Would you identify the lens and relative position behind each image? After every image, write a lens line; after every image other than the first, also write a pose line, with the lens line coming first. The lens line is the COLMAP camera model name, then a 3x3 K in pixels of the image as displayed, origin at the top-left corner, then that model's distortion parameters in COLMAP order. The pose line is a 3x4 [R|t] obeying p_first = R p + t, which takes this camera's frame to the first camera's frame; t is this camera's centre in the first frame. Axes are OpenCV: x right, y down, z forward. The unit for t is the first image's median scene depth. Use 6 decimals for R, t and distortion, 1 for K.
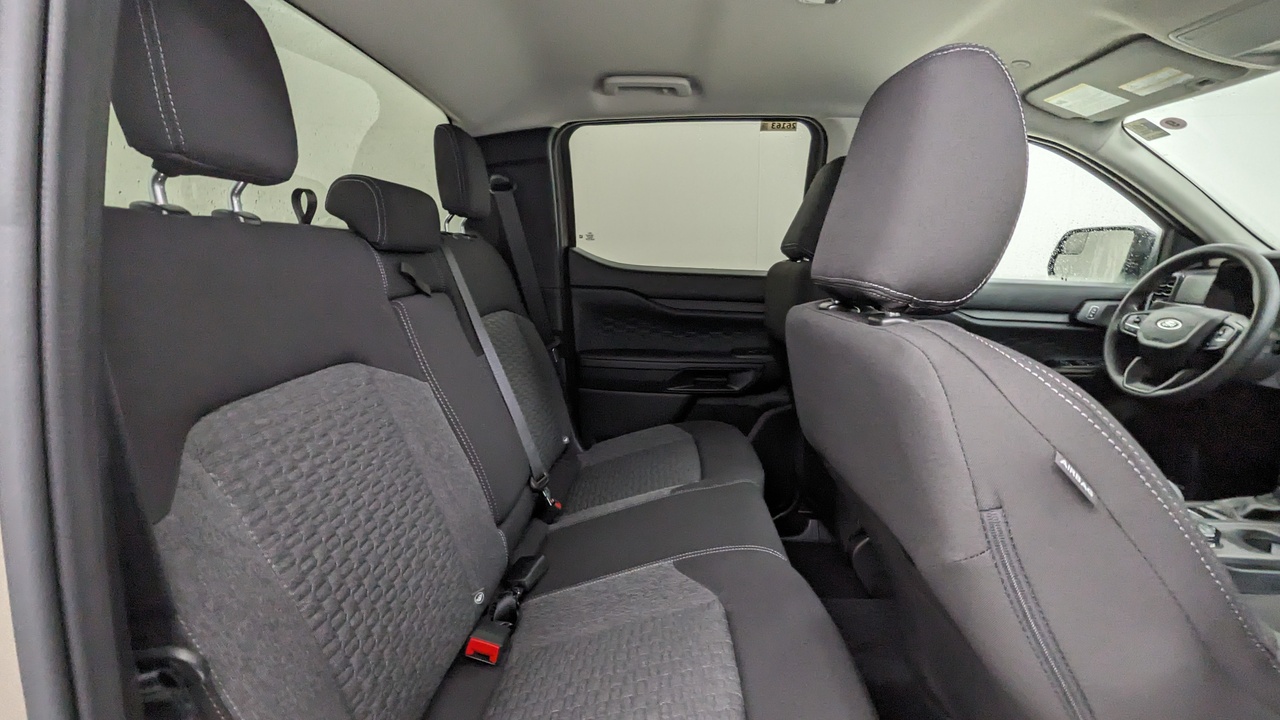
lens RADIAL K [[616.4, 0, 639.8], [0, 616.4, 357.6], [0, 0, 1]] dist [-0.006428, 0.001679]
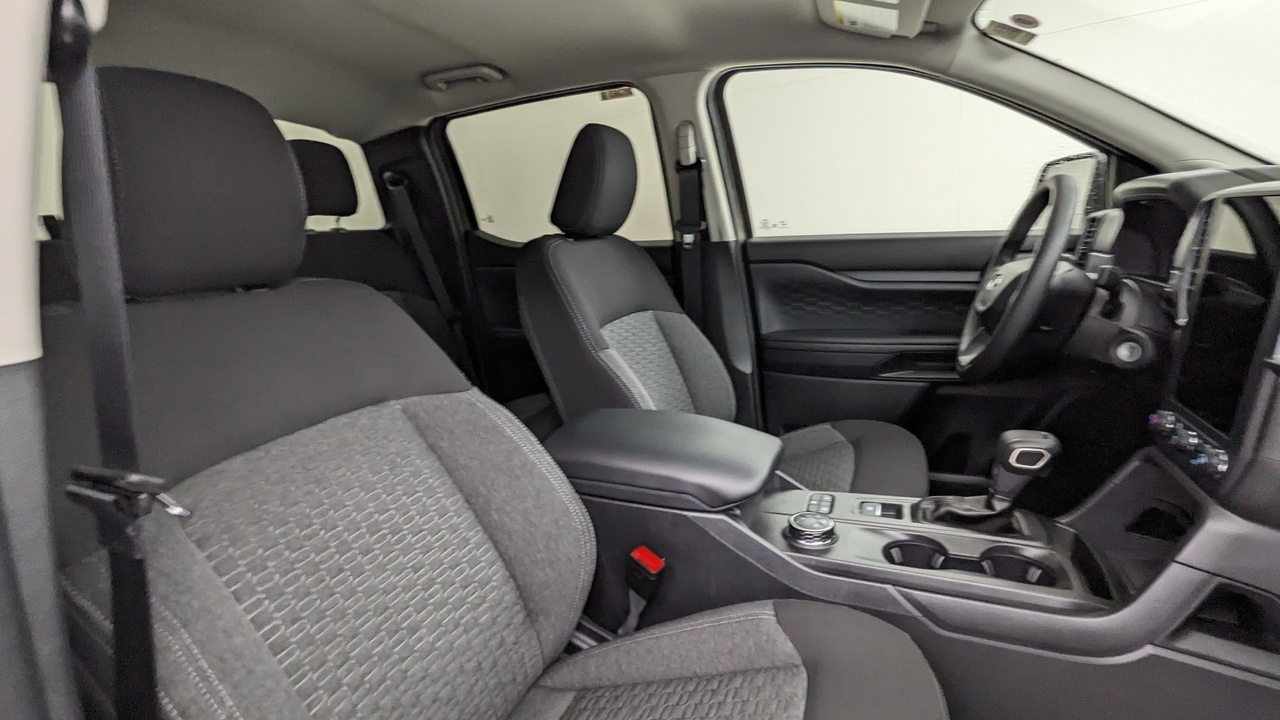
lens RADIAL K [[616.4, 0, 641.6], [0, 616.4, 361.8], [0, 0, 1]] dist [-0.006428, 0.001679]
pose [[0.934168, 0.008002, -0.356742, 0.770699], [0.010436, 0.998708, 0.049728, 0.004769], [0.356680, -0.050177, 0.932878, 0.093032]]
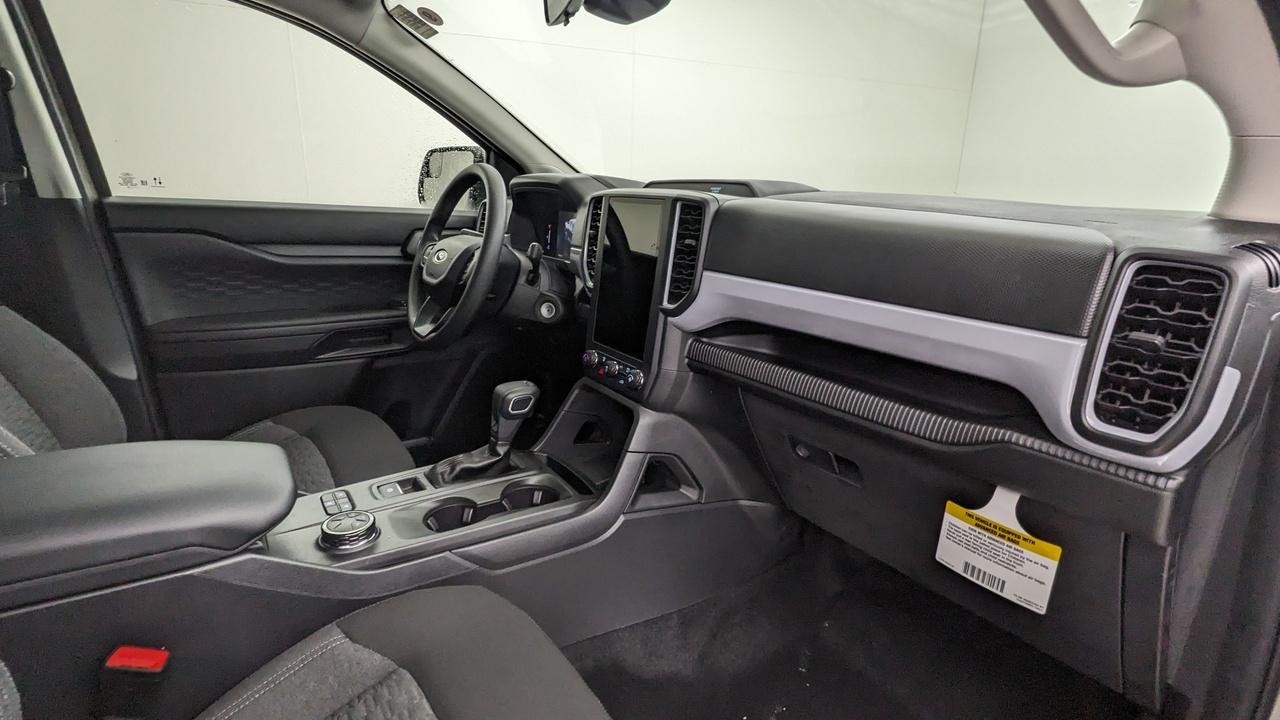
lens RADIAL K [[616.4, 0, 646.0], [0, 616.4, 360.0], [0, 0, 1]] dist [-0.006428, 0.001679]
pose [[0.800897, -0.137189, 0.582874, 0.609600], [0.072962, 0.988506, 0.132409, -0.003304], [-0.594340, -0.063518, 0.801702, 0.125649]]
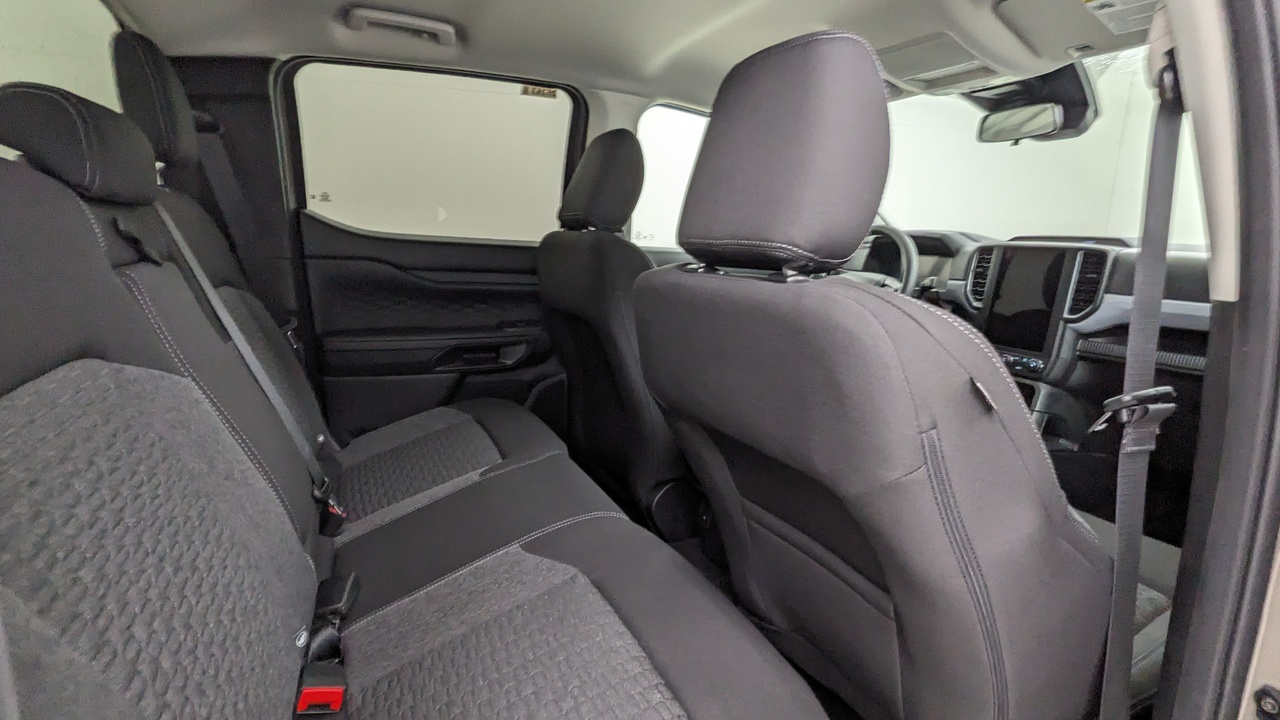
lens RADIAL K [[616.4, 0, 641.8], [0, 616.4, 359.1], [0, 0, 1]] dist [-0.006428, 0.001679]
pose [[0.883746, -0.075032, 0.461913, -0.142149], [0.055588, 0.996905, 0.055583, 0.003051], [-0.464654, -0.023444, 0.885182, 0.059691]]
